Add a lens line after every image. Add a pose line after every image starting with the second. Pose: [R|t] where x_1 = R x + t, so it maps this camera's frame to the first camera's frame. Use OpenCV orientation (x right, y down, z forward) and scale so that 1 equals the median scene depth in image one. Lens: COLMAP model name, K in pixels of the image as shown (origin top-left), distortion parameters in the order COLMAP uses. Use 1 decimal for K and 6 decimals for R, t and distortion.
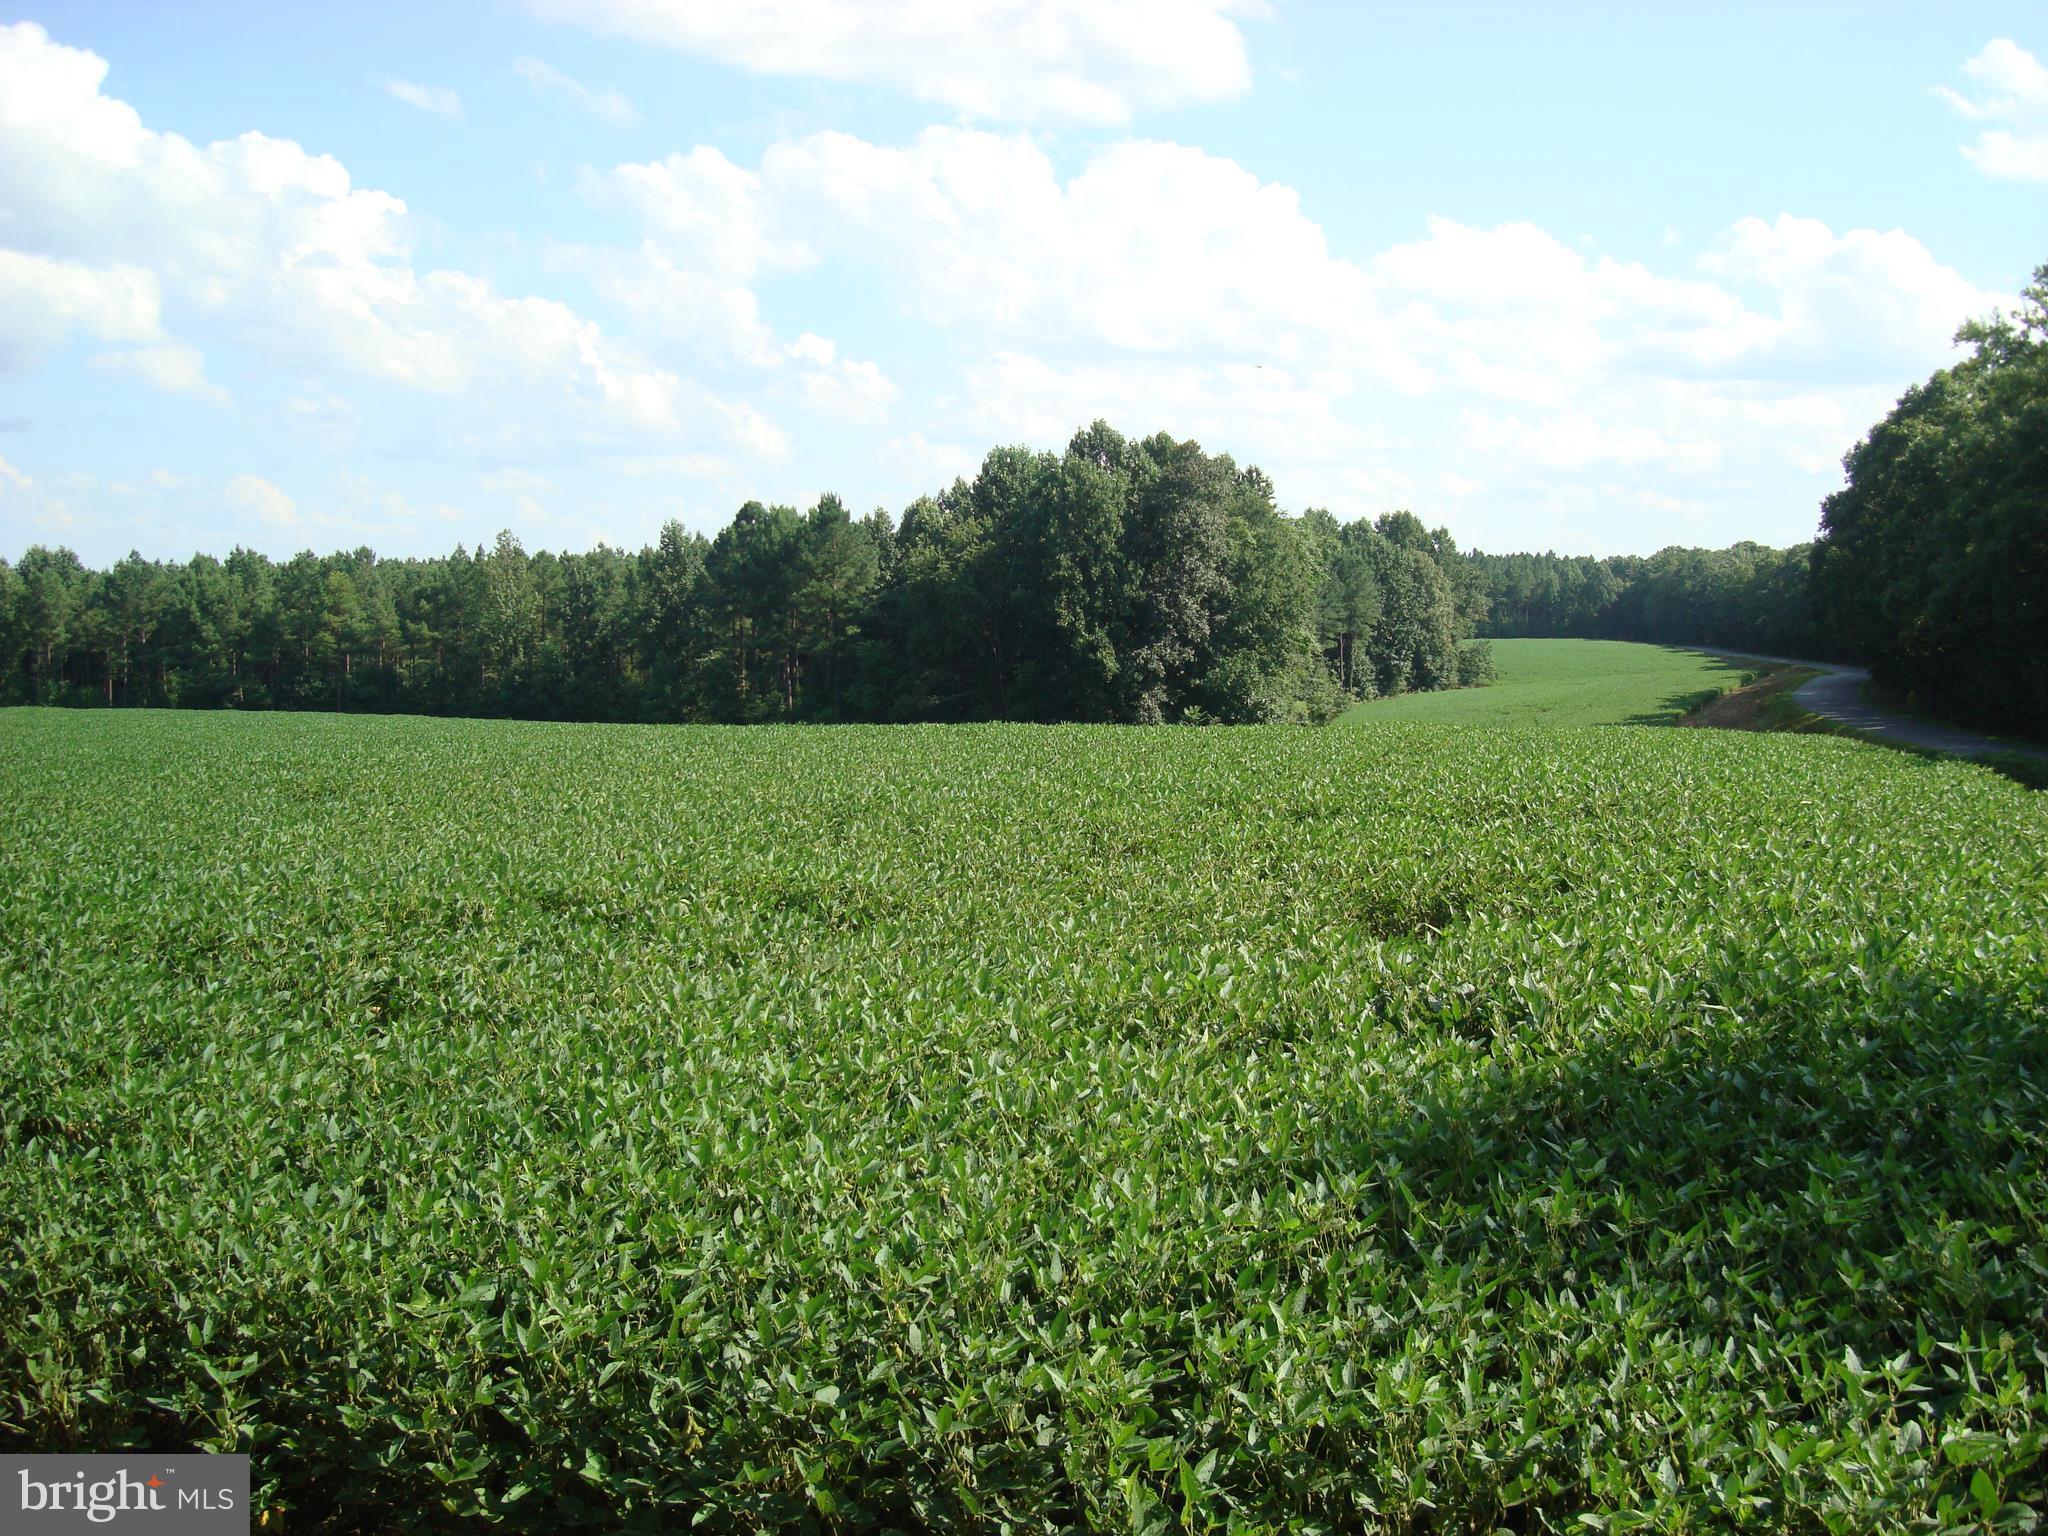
lens RADIAL K [[2132.8, 0, 1021.8], [0, 2132.8, 770.1], [0, 0, 1]] dist [-0.124838, 0.000000]
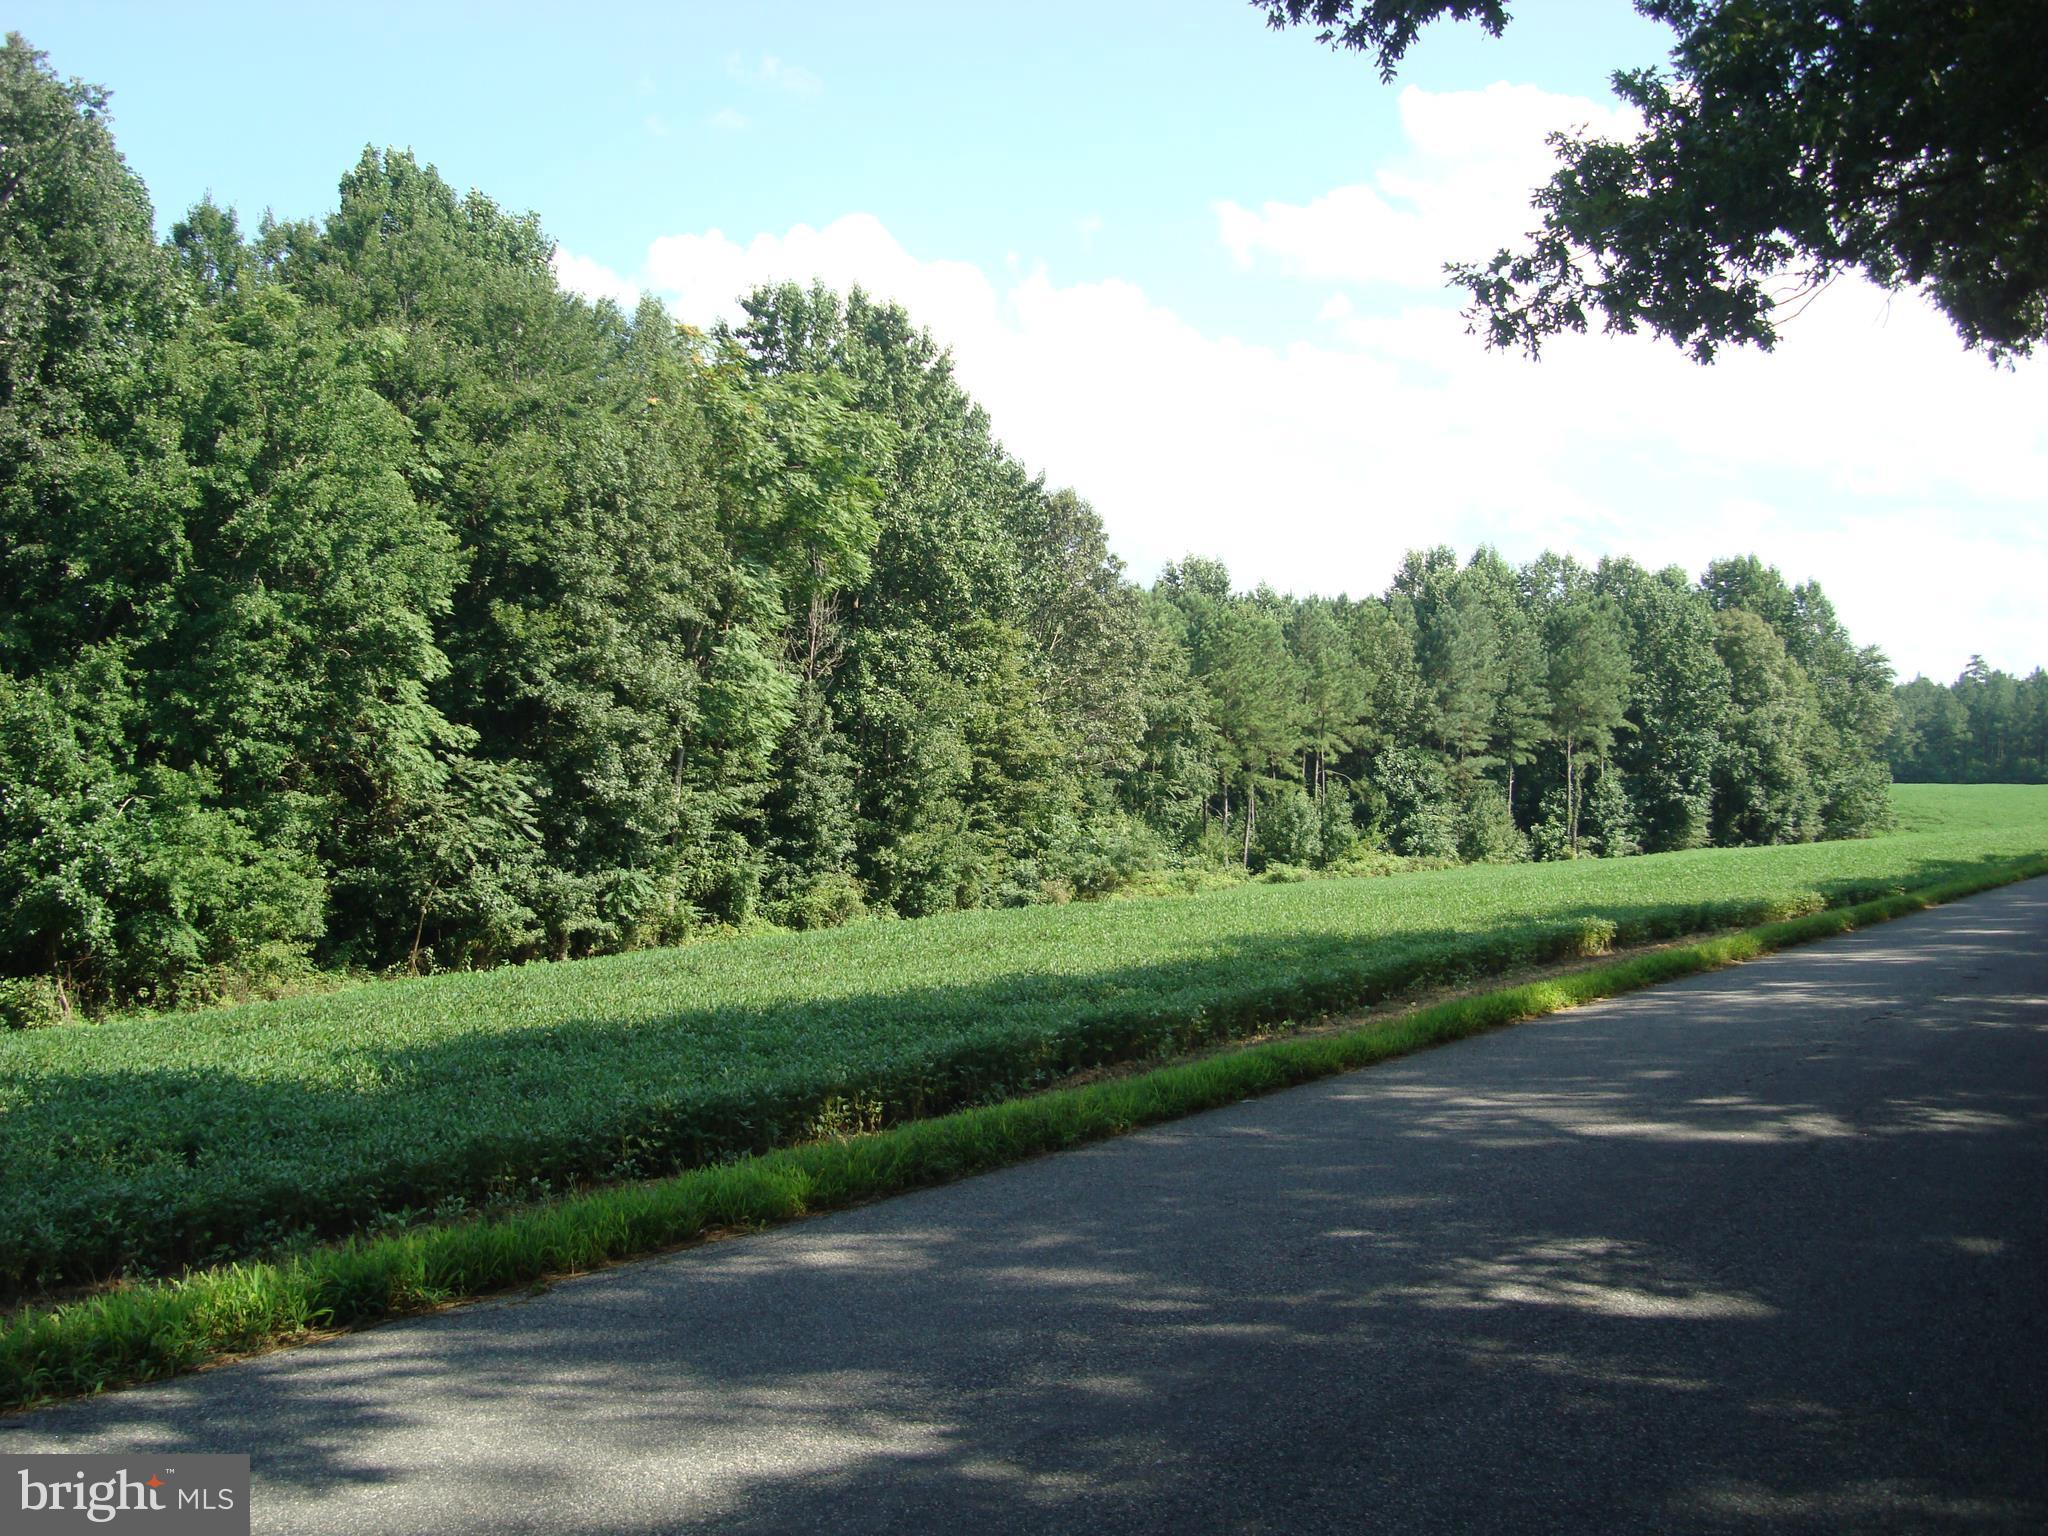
lens RADIAL K [[2132.8, 0, 1015.4], [0, 2132.8, 701.9], [0, 0, 1]] dist [-0.124838, 0.000000]
pose [[0.954112, 0.007214, -0.299364, 0.266501], [-0.038410, 0.994400, -0.098455, -0.018983], [0.296977, 0.105436, 0.949046, 0.598119]]
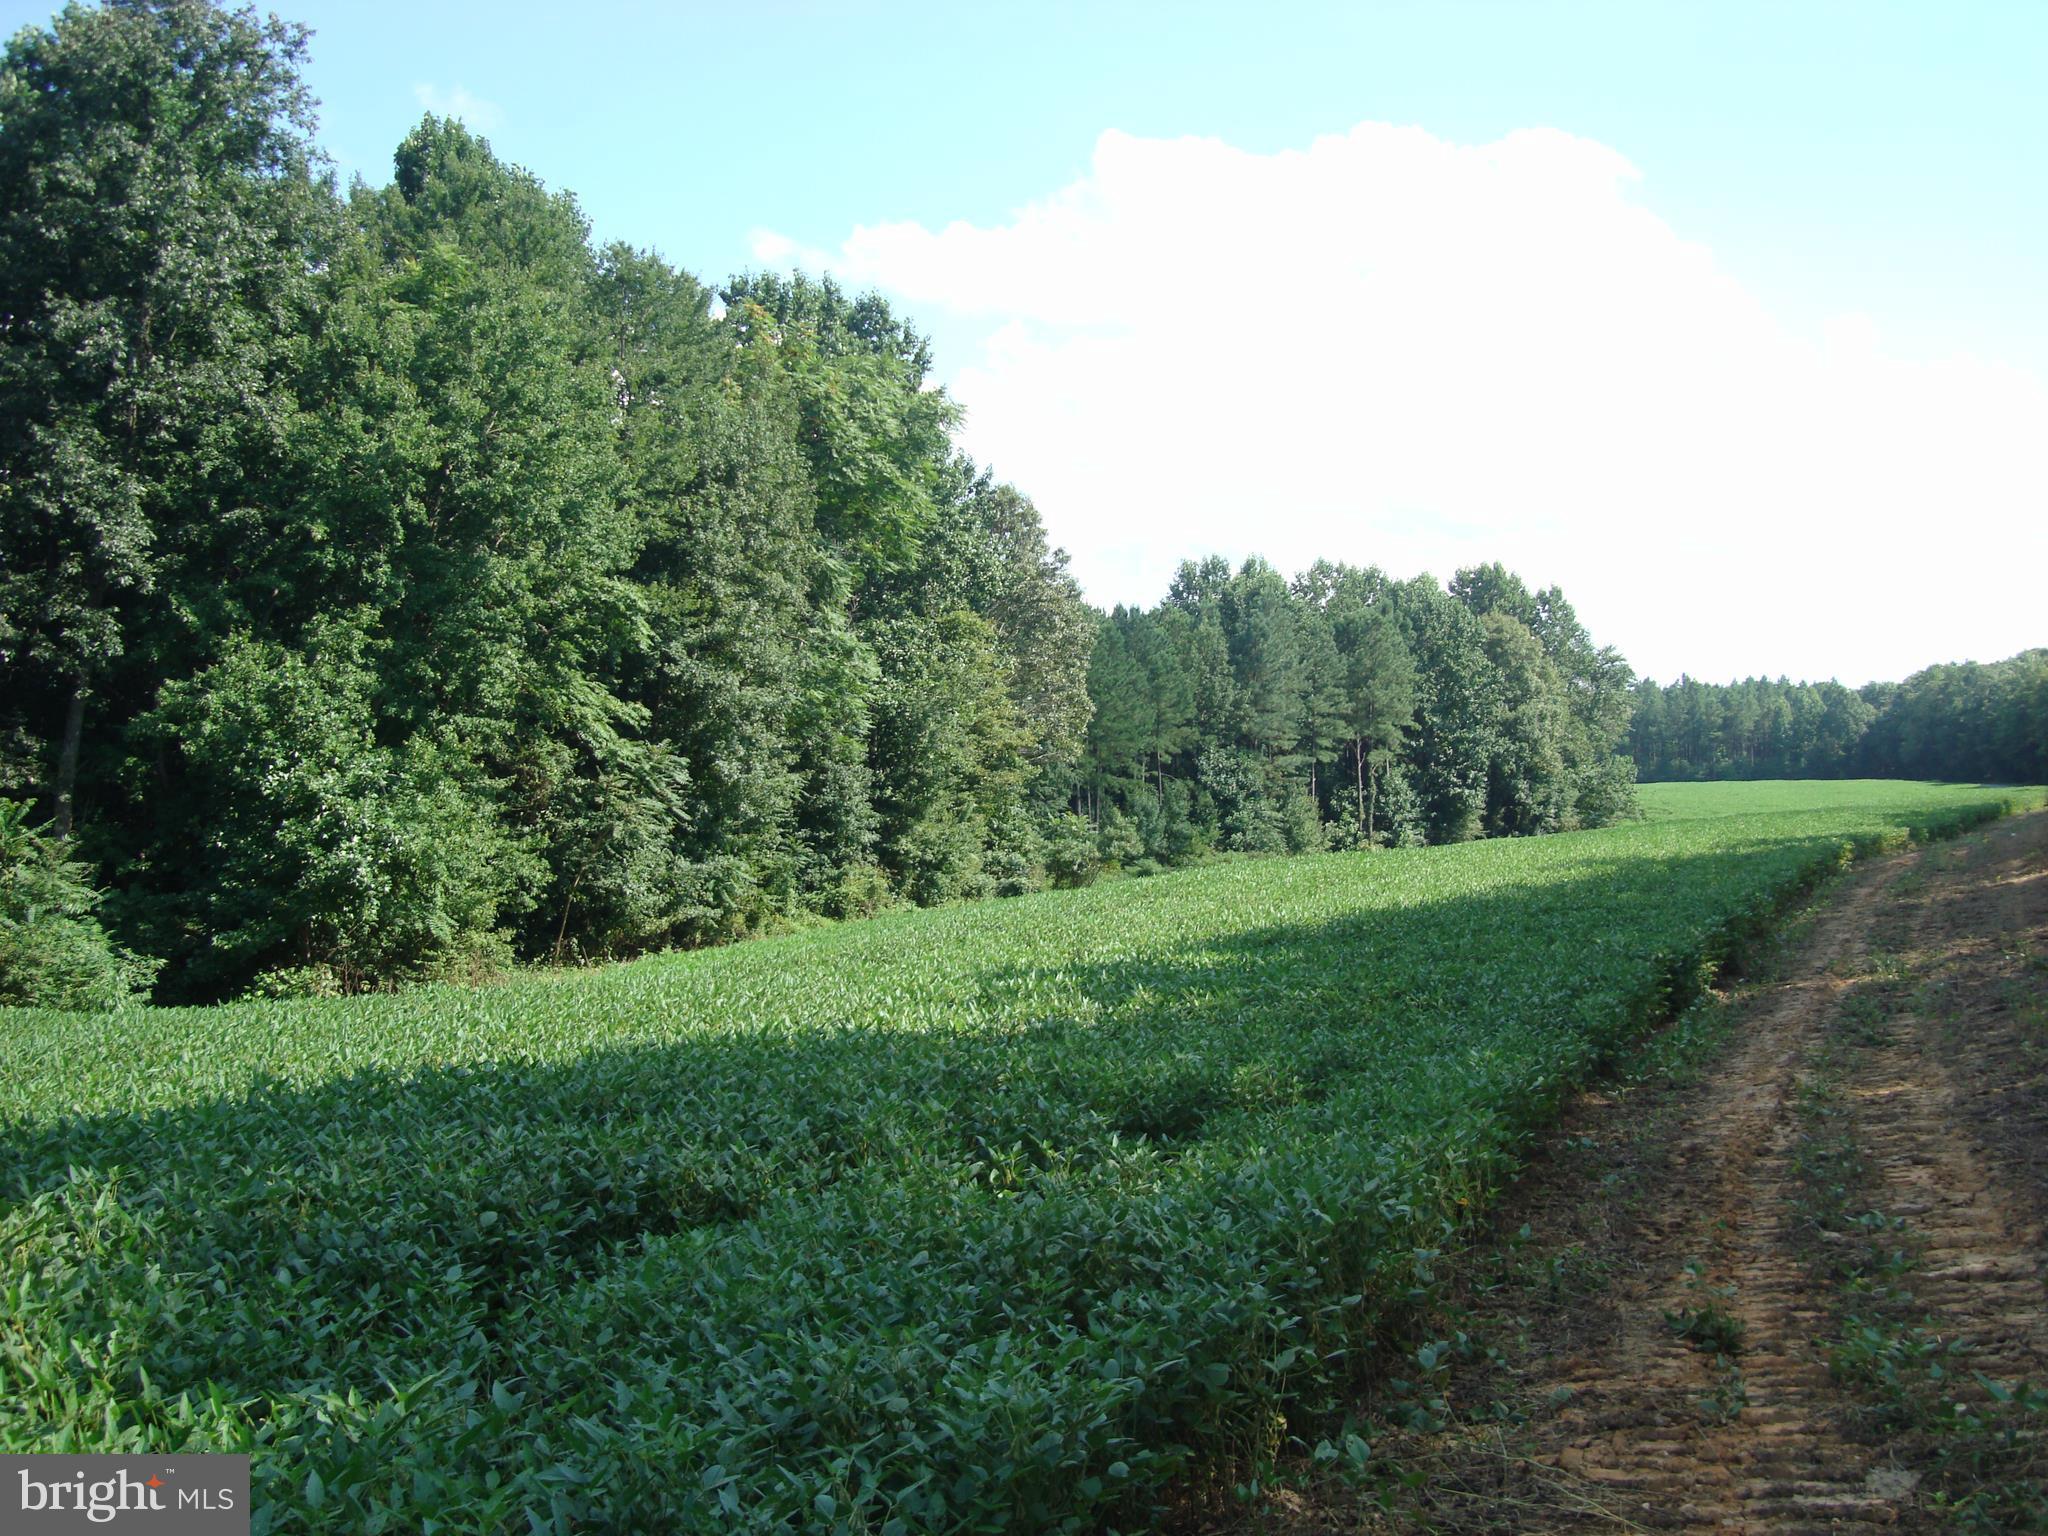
lens RADIAL K [[2132.8, 0, 1006.8], [0, 2132.8, 748.3], [0, 0, 1]] dist [-0.124838, 0.000000]
pose [[0.991587, -0.017093, -0.128307, 0.191591], [0.004788, 0.995408, -0.095604, -0.007941], [0.129352, 0.094186, 0.987116, 0.578678]]
